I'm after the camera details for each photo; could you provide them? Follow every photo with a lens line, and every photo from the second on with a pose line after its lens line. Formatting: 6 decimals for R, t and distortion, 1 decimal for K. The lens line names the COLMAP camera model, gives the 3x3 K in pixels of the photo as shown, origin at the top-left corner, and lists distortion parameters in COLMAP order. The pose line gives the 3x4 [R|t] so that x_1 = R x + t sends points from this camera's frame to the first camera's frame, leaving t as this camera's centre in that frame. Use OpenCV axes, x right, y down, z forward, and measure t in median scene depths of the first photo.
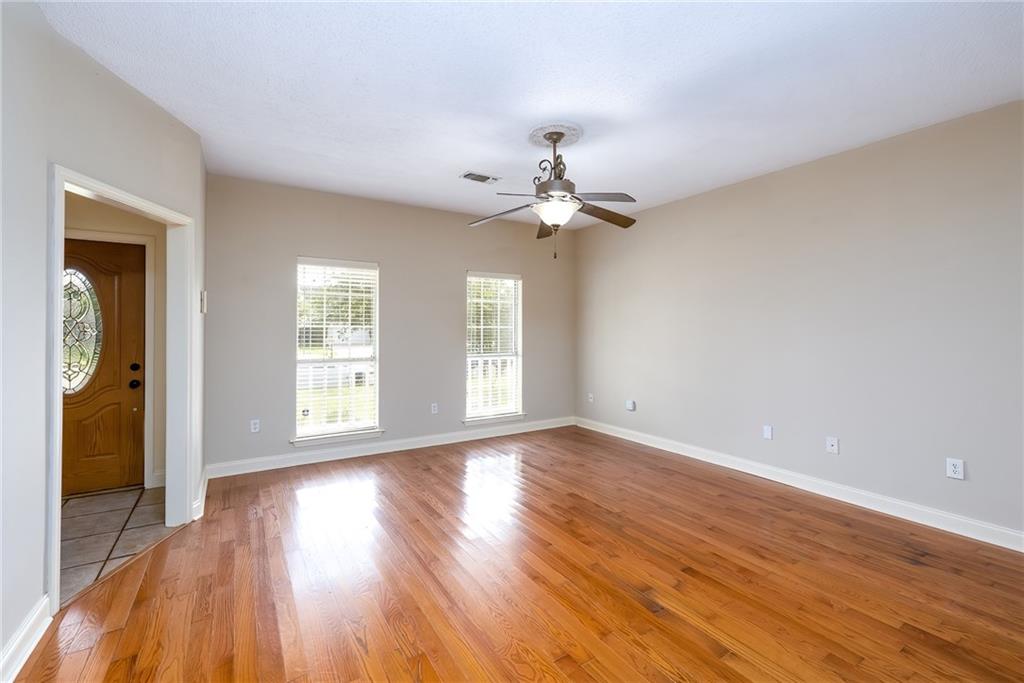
lens RADIAL K [[428.2, 0, 515.6], [0, 428.2, 335.8], [0, 0, 1]] dist [0.000266, 0.000185]
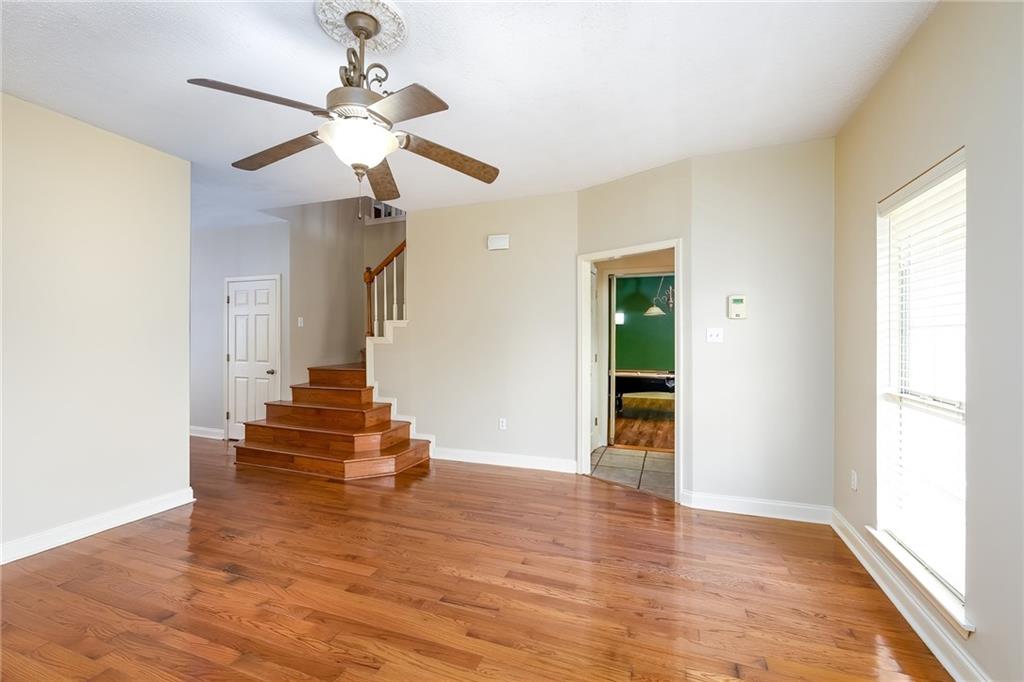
lens RADIAL K [[428.2, 0, 515.6], [0, 428.2, 335.3], [0, 0, 1]] dist [0.000266, 0.000185]
pose [[-0.785011, -0.003017, -0.619475, 0.387554], [-0.005344, 0.999984, 0.001902, -0.020046], [0.619459, 0.004803, -0.785014, 2.105217]]
